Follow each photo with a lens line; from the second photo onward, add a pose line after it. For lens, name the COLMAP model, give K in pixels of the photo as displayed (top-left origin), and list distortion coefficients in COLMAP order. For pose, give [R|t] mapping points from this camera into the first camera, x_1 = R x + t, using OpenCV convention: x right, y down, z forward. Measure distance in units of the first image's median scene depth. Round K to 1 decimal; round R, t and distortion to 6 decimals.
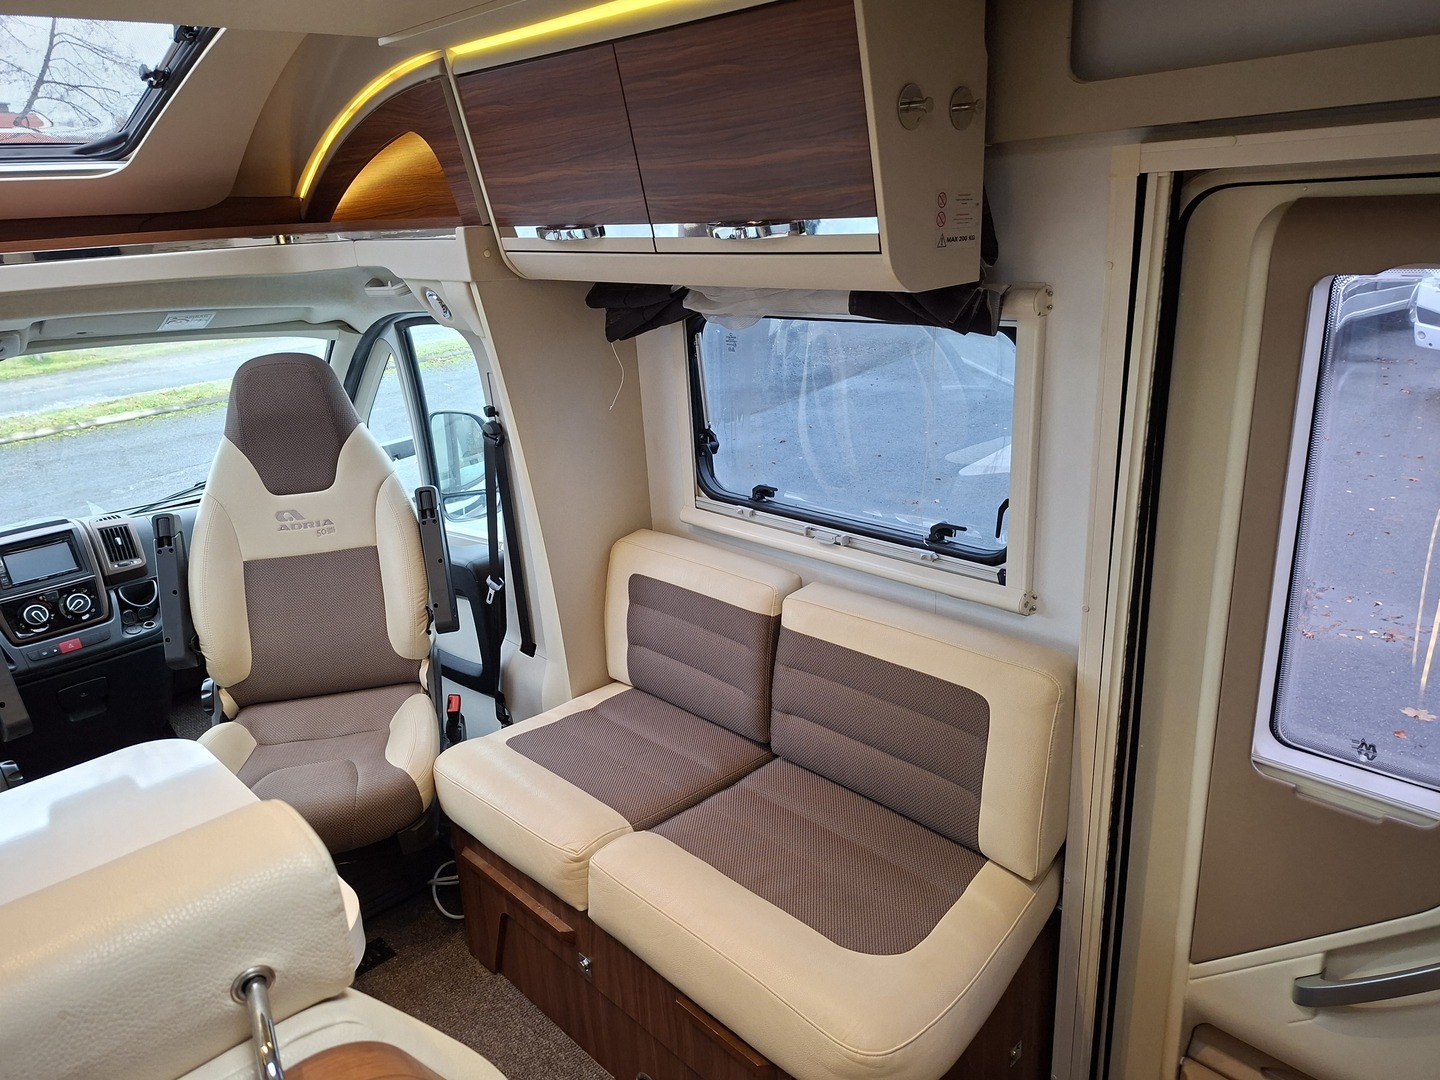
lens RADIAL K [[998.8, 0, 721.8], [0, 998.8, 548.7], [0, 0, 1]] dist [0.078476, -0.080814]
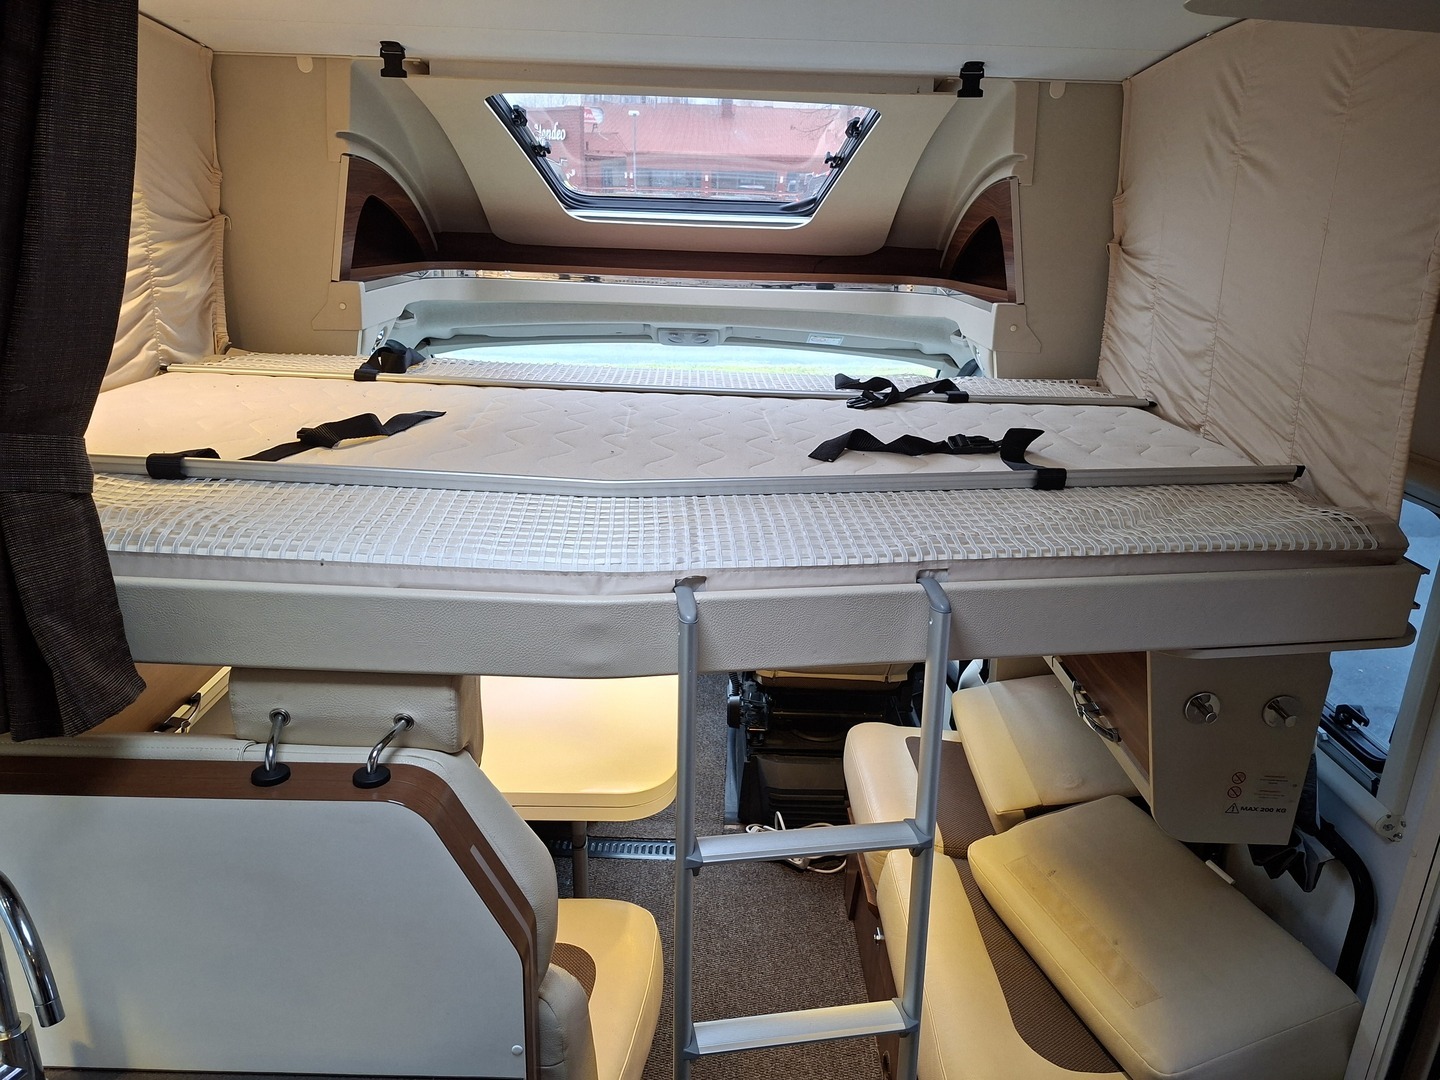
lens RADIAL K [[998.8, 0, 717.4], [0, 998.8, 545.2], [0, 0, 1]] dist [0.078476, -0.080814]
pose [[0.718353, 0.294032, -0.630487, 0.269604], [-0.294446, 0.949616, 0.107380, -0.072375], [0.630294, 0.108508, 0.768737, -0.047235]]
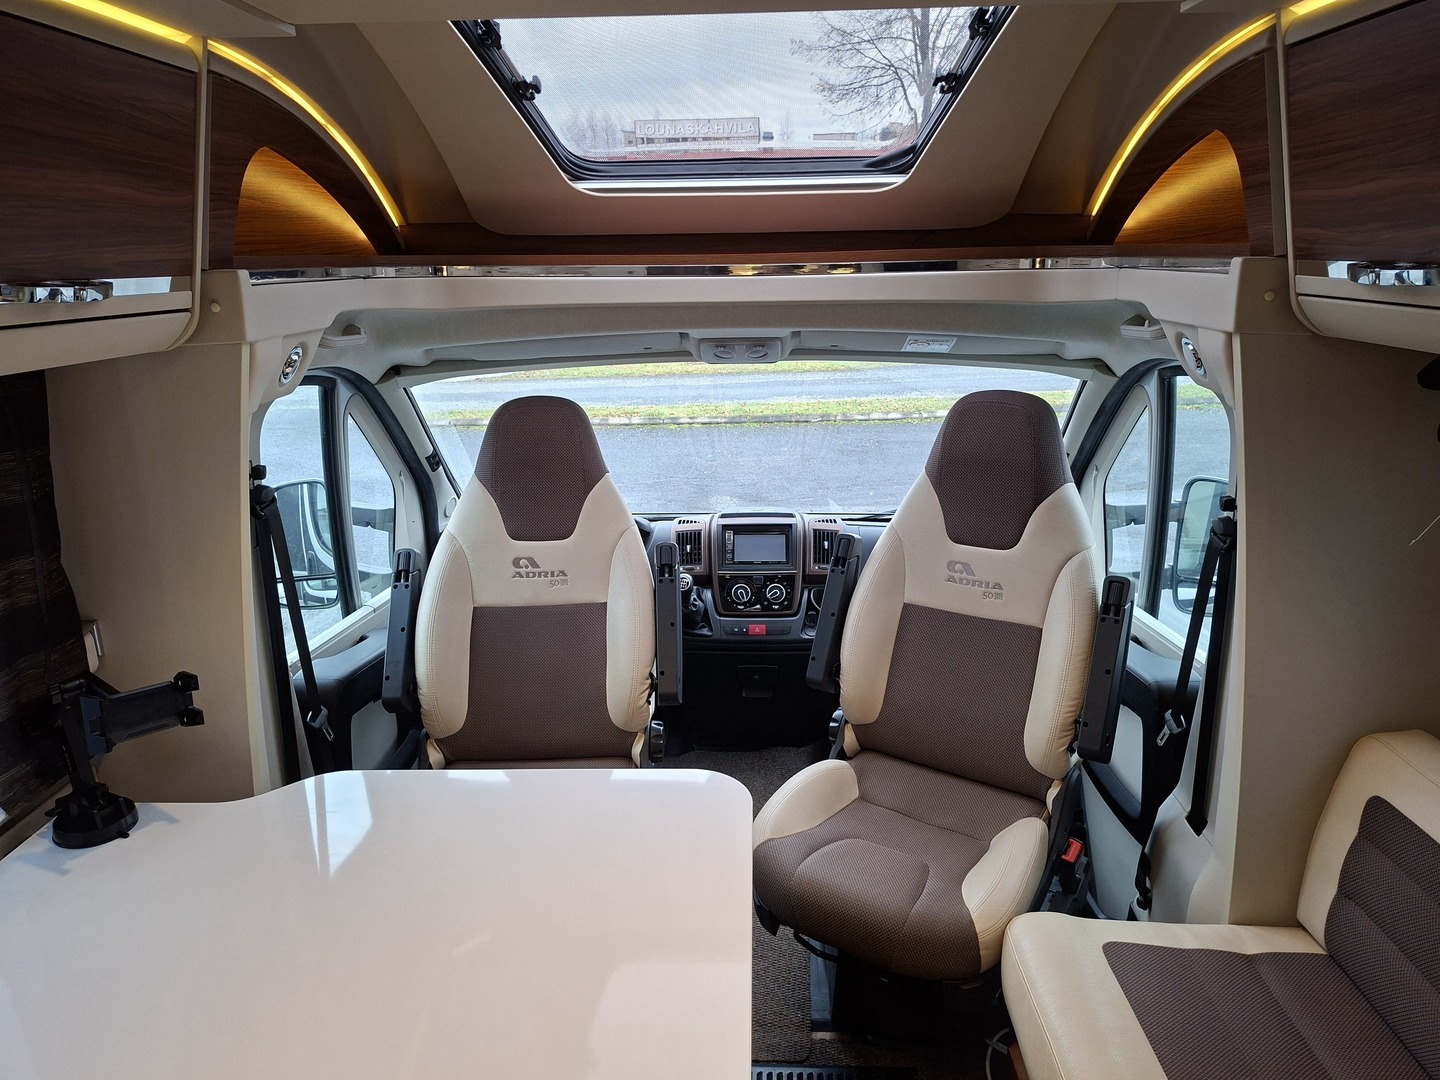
lens RADIAL K [[998.8, 0, 719.1], [0, 998.8, 545.7], [0, 0, 1]] dist [0.078476, -0.080814]
pose [[0.693680, 0.248441, -0.676080, 0.019984], [-0.262300, 0.961312, 0.084128, -0.072457], [0.670825, 0.118978, 0.732010, 0.210004]]
